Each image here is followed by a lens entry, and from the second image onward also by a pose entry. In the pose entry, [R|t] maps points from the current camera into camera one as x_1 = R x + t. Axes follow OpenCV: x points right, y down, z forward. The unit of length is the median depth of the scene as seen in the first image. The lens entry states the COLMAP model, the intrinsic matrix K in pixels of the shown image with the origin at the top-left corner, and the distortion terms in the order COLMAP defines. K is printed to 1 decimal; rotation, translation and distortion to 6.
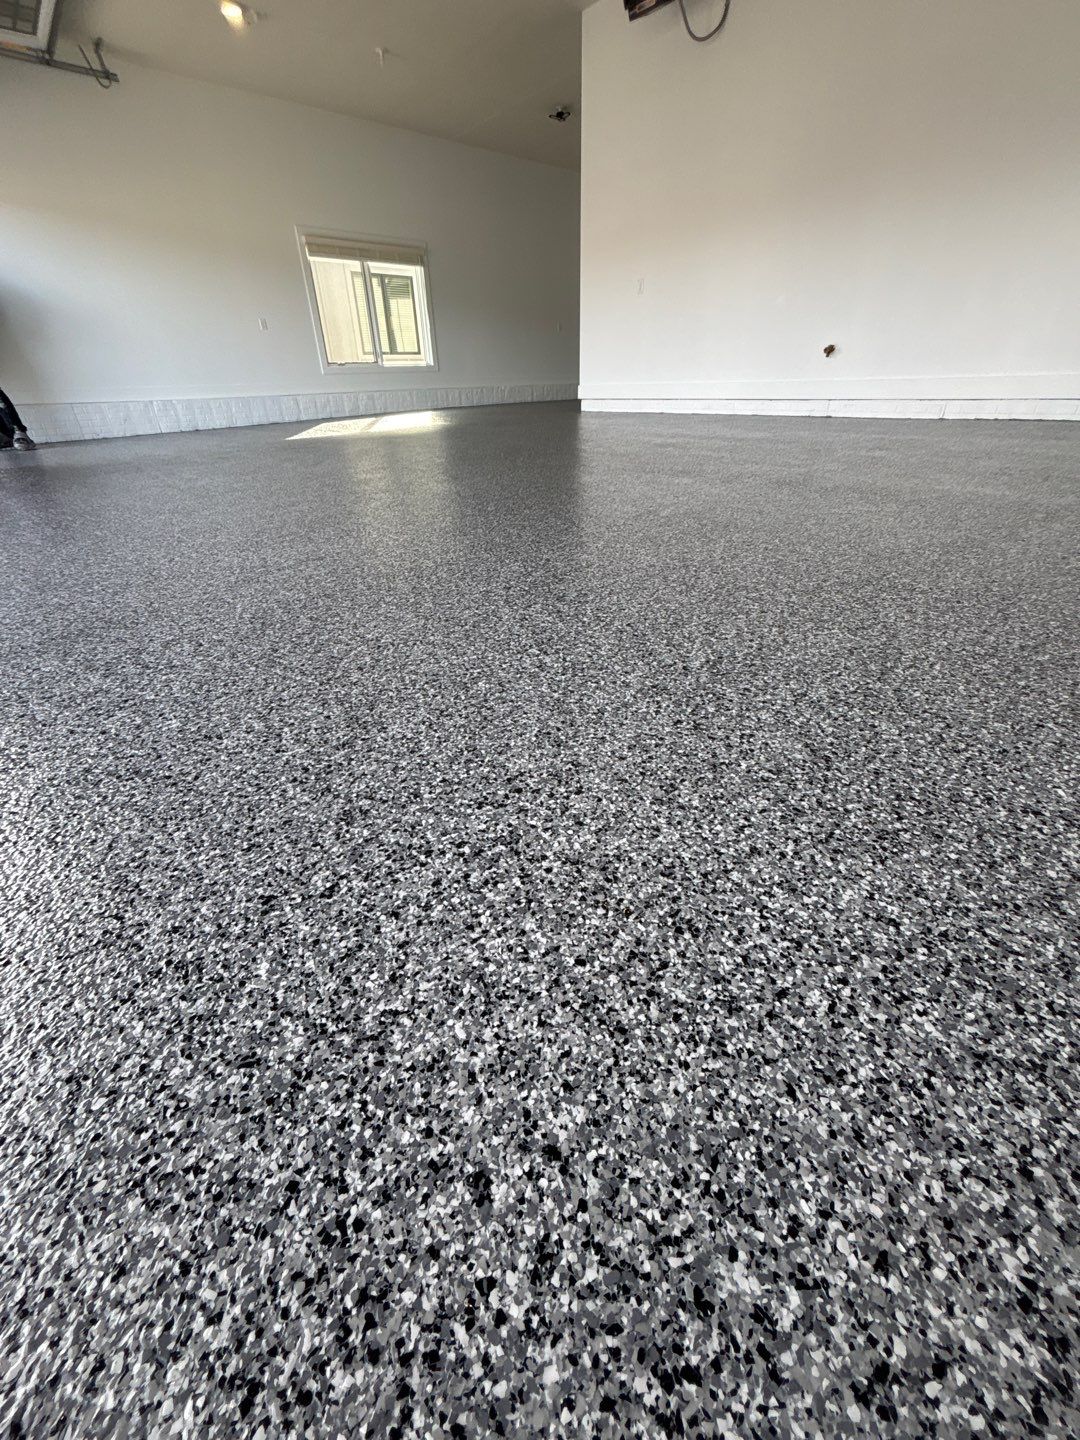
lens RADIAL K [[580.7, 0, 540.7], [0, 580.7, 717.0], [0, 0, 1]] dist [0.001137, 0.000179]
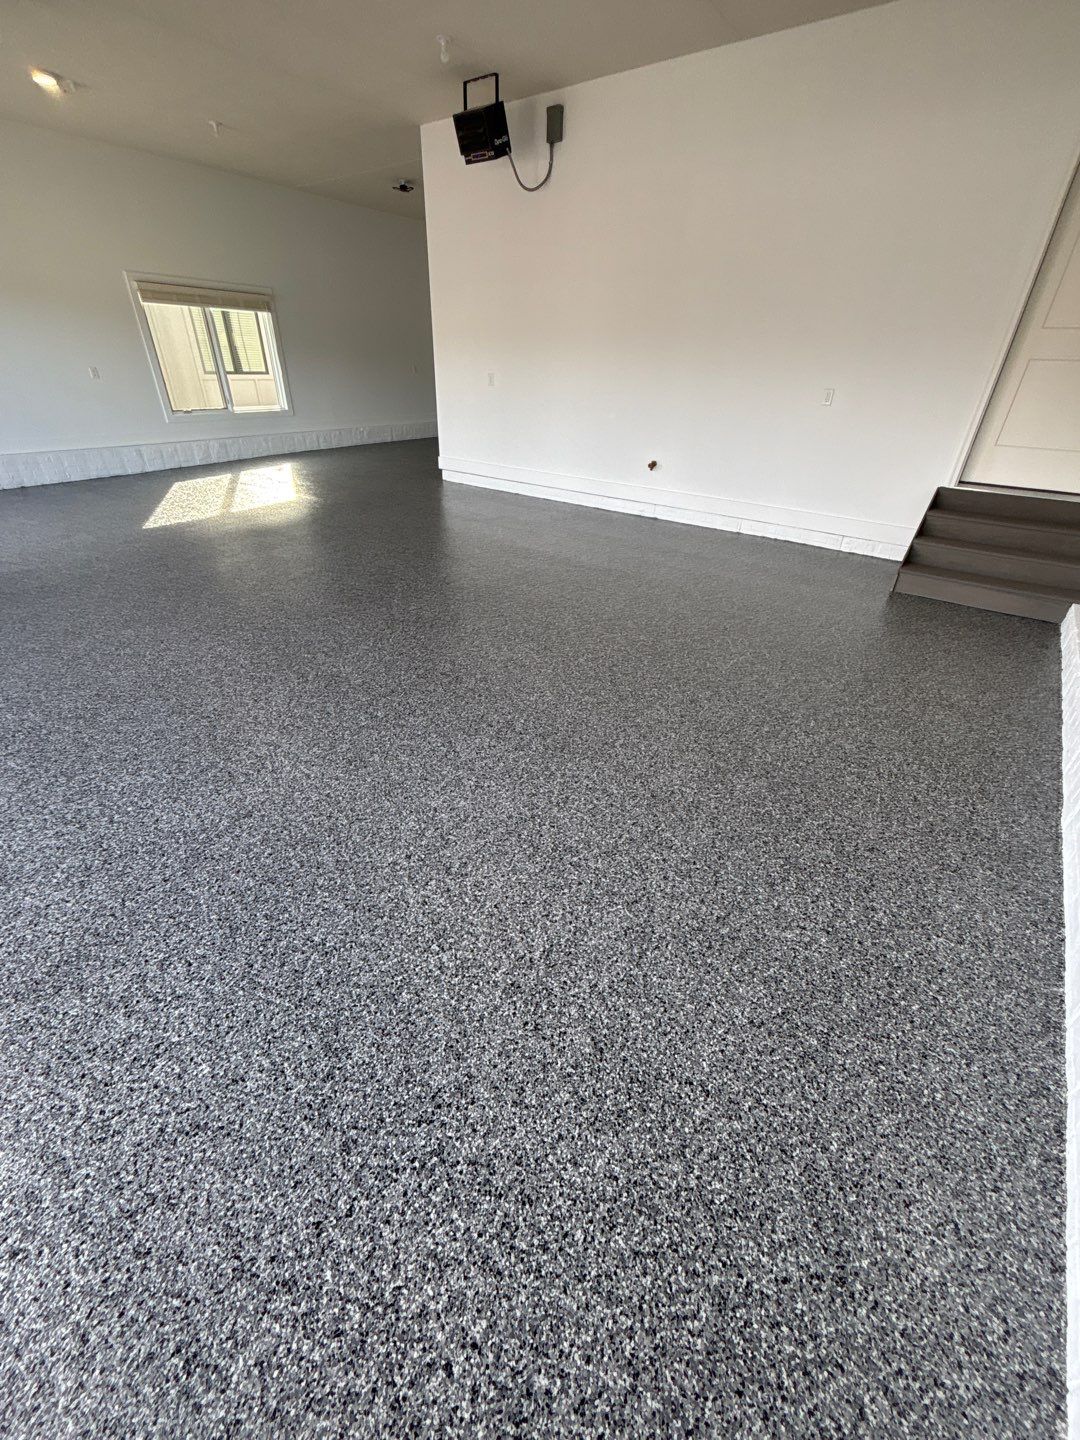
lens RADIAL K [[580.7, 0, 541.4], [0, 580.7, 715.8], [0, 0, 1]] dist [0.001137, 0.000179]
pose [[0.976276, -0.065329, 0.206441, -0.025516], [0.058661, 0.997544, 0.038262, -1.324169], [-0.208434, -0.025244, 0.977711, -0.949974]]
